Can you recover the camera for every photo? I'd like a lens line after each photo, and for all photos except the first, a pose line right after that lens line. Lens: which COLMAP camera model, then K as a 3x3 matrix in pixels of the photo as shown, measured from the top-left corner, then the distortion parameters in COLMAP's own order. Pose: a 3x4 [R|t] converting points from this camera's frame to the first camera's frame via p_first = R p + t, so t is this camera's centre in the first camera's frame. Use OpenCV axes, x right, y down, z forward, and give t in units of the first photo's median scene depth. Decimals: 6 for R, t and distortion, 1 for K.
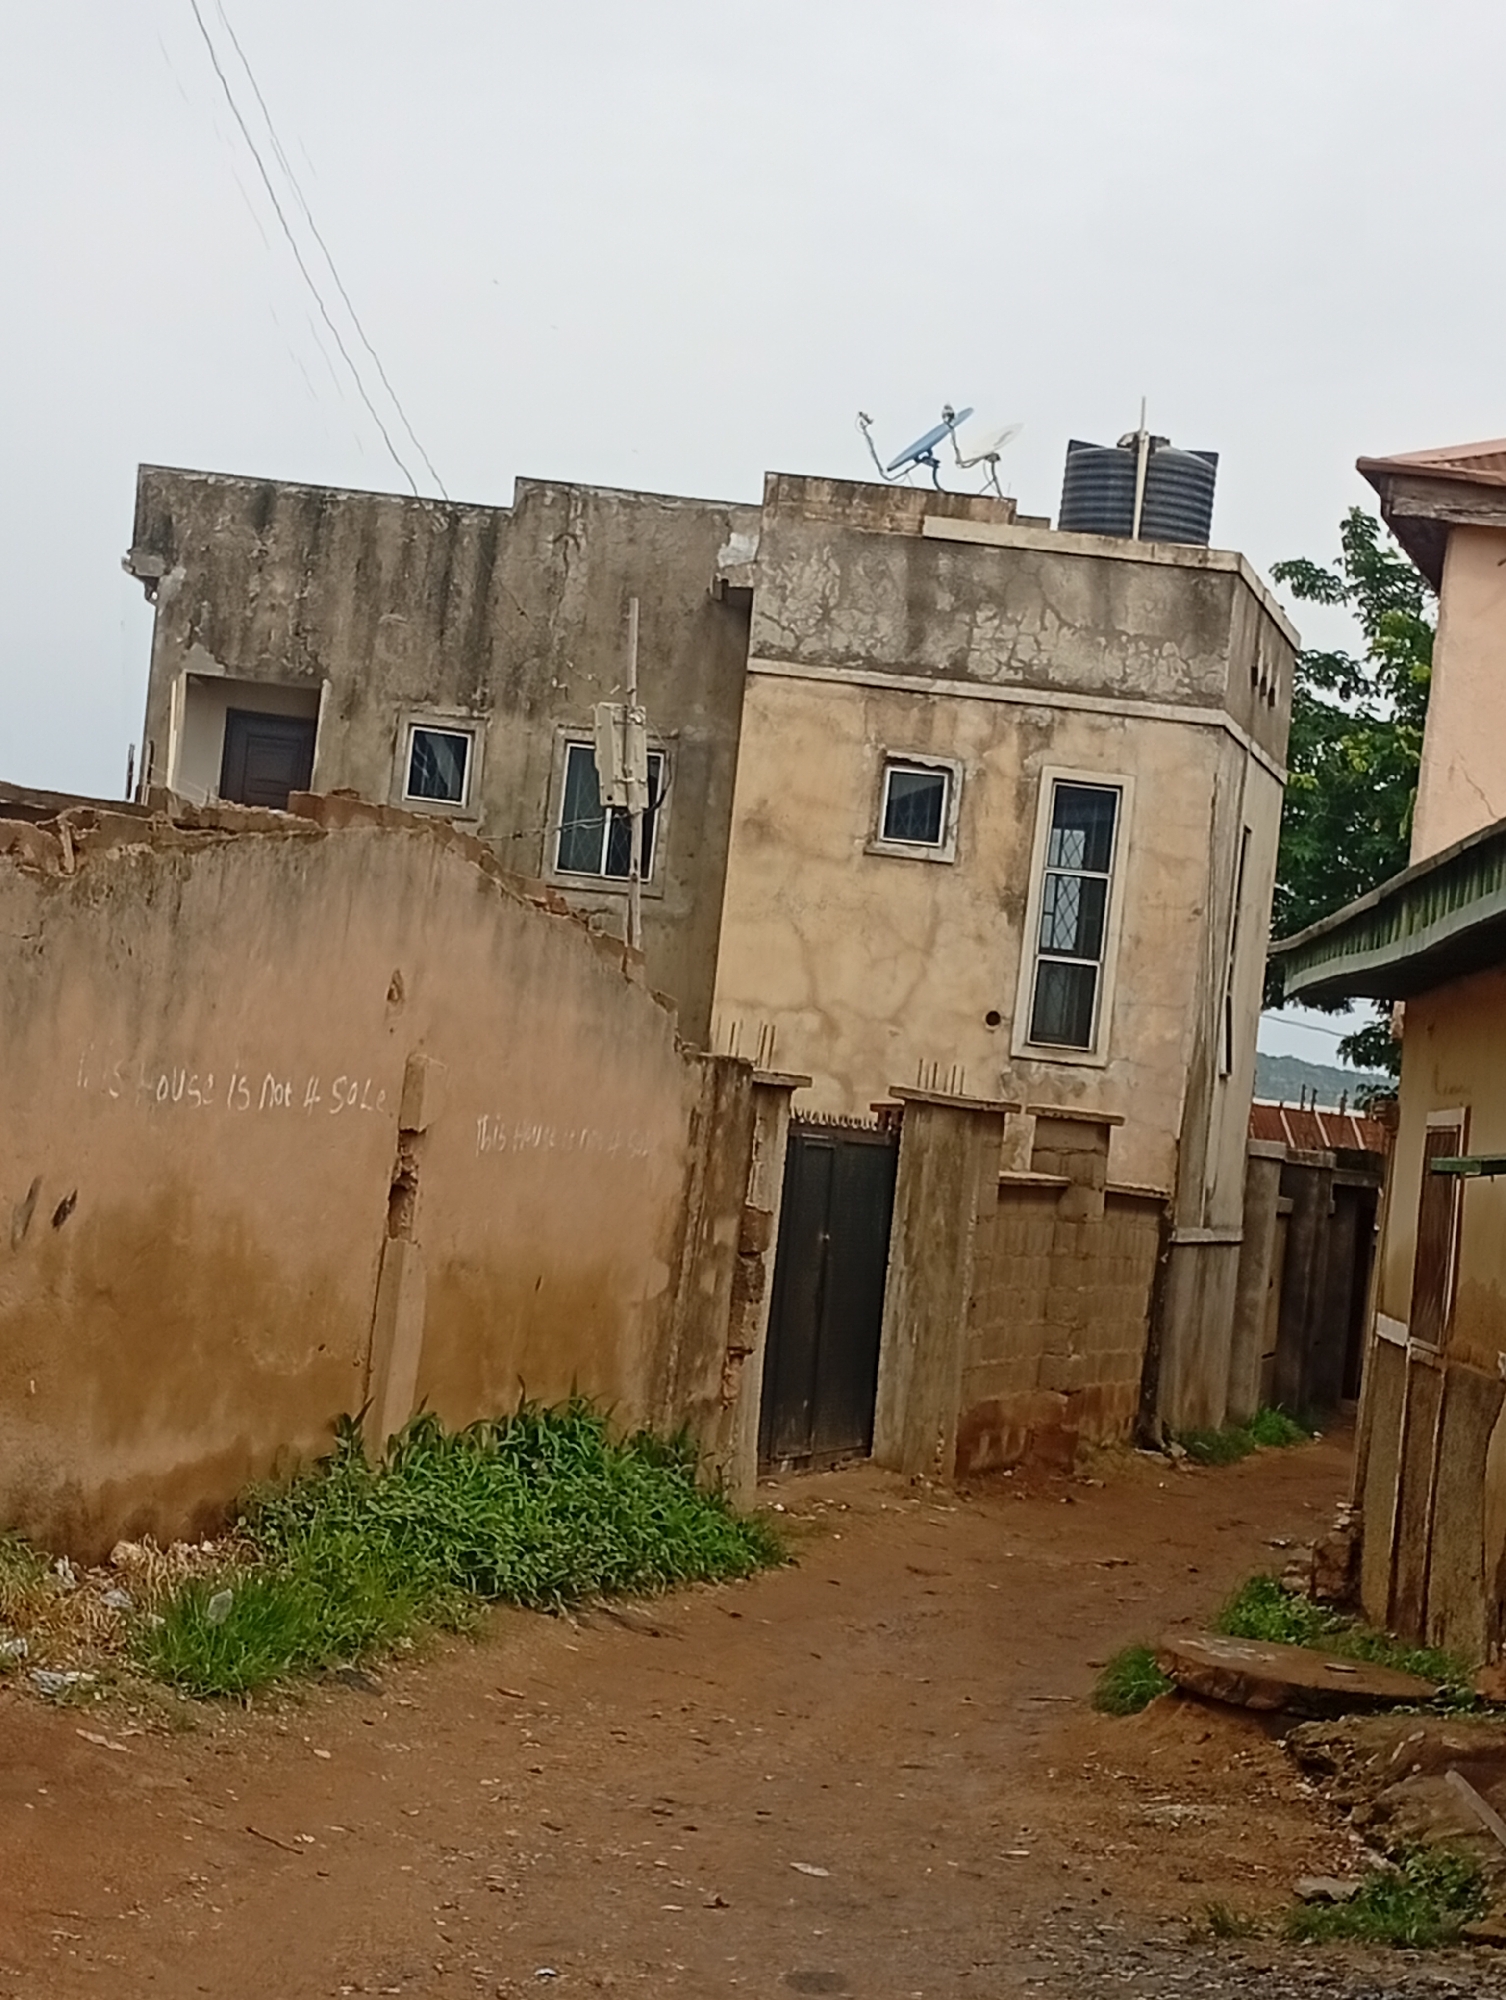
lens RADIAL K [[3731.0, 0, 753.1], [0, 3731.0, 999.4], [0, 0, 1]] dist [0.008137, 0.000000]
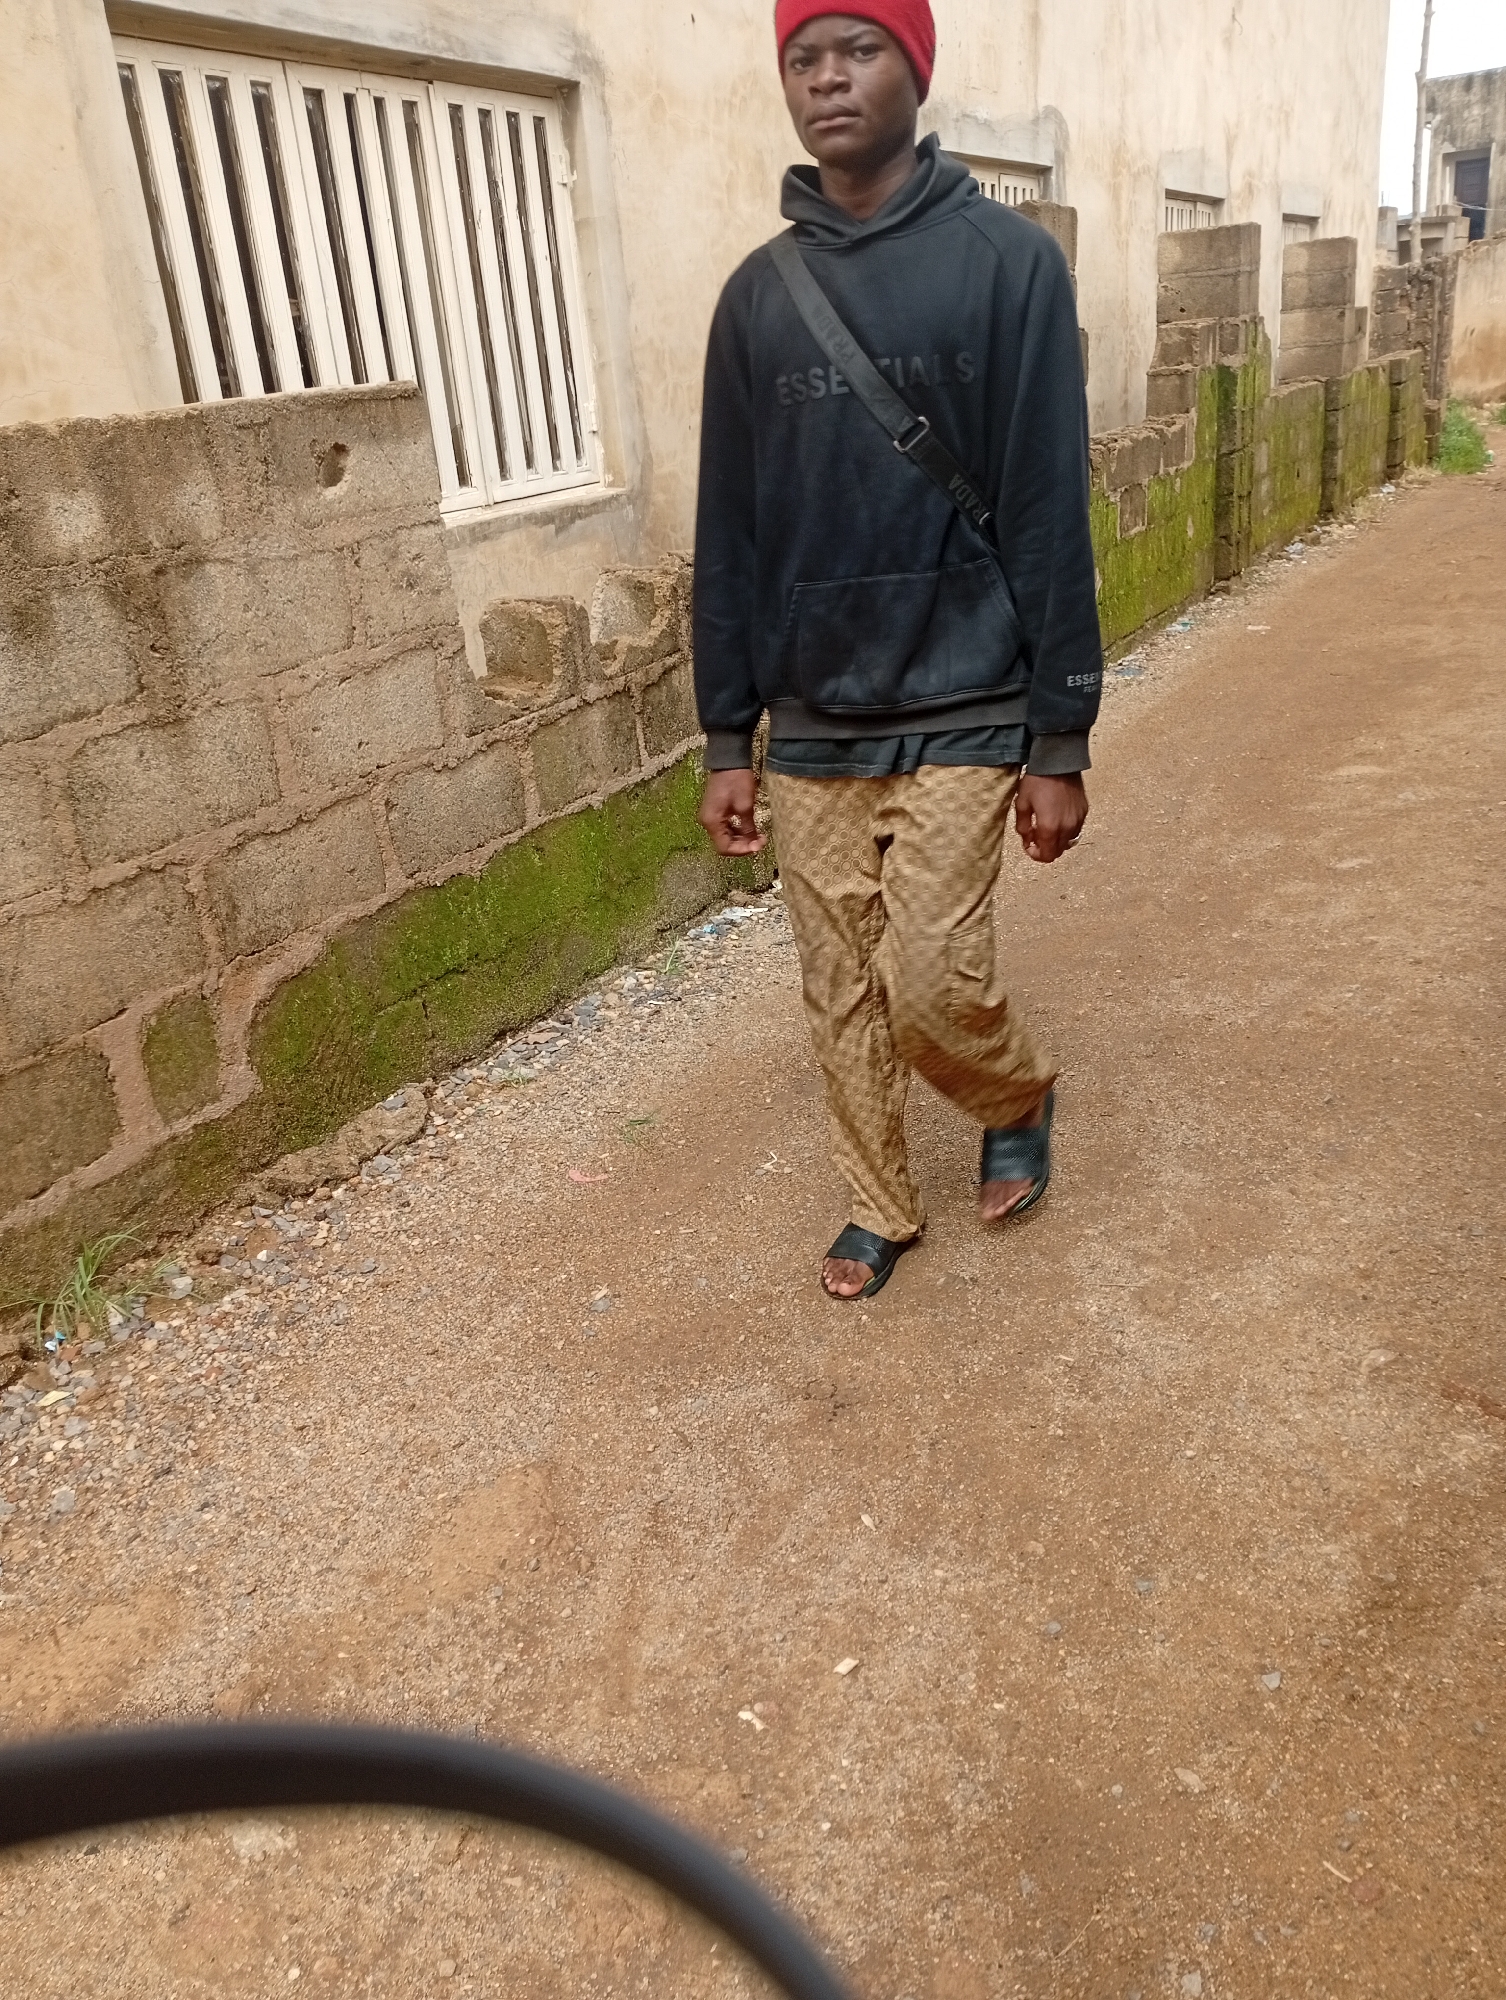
lens RADIAL K [[1587.1, 0, 754.9], [0, 1587.1, 1001.3], [0, 0, 1]] dist [-0.070317, -0.001194]
pose [[0.853066, 0.038456, -0.520384, 0.025328], [0.175448, 0.918078, 0.355458, -0.004780], [0.491423, -0.394530, 0.776434, -0.359121]]
